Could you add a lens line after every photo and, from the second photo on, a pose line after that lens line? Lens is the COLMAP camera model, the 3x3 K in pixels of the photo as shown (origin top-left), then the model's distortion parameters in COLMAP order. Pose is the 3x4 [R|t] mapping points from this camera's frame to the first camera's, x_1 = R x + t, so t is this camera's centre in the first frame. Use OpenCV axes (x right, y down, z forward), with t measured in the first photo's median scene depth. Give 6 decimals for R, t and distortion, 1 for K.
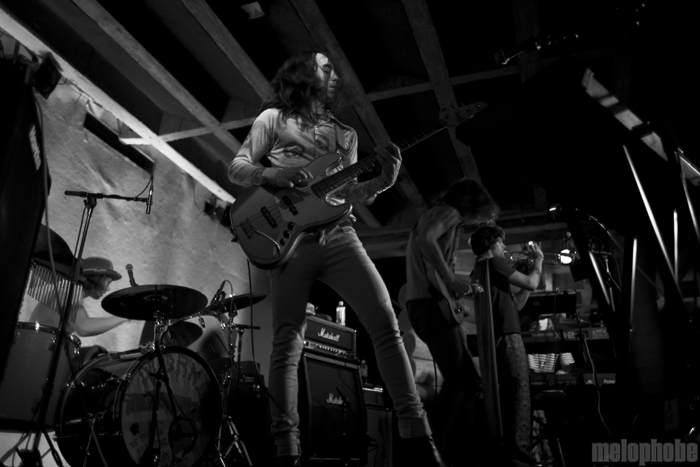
lens RADIAL K [[565.6, 0, 350.0], [0, 565.6, 233.5], [0, 0, 1]] dist [-0.014424, 0.002413]
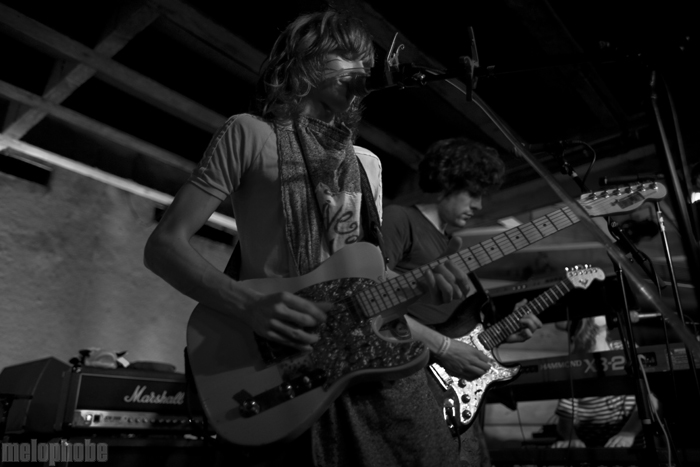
lens RADIAL K [[565.6, 0, 350.0], [0, 565.6, 233.5], [0, 0, 1]] dist [-0.014424, 0.002413]
pose [[0.928662, -0.148340, -0.339975, 0.338292], [0.151493, 0.988305, -0.017410, 0.044114], [0.338582, -0.035335, 0.940273, 0.453931]]
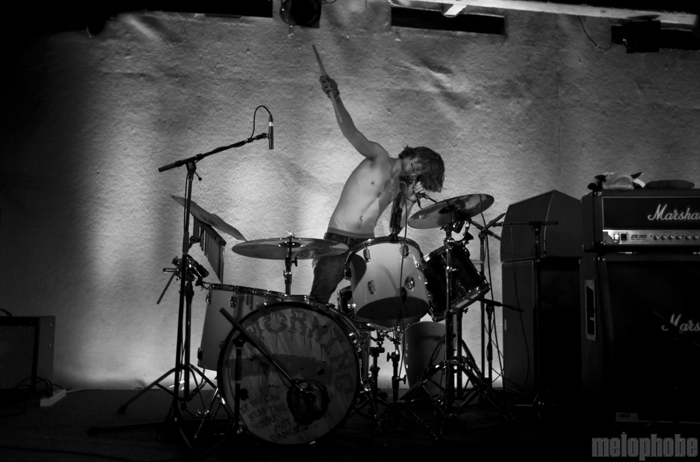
lens RADIAL K [[600.6, 0, 350.0], [0, 600.6, 231.0], [0, 0, 1]] dist [-0.045528, 0.006067]
pose [[0.454621, -0.100209, -0.885030, 0.308895], [0.329005, 0.942270, 0.062313, 0.040317], [0.827693, -0.319508, 0.461345, 0.379510]]
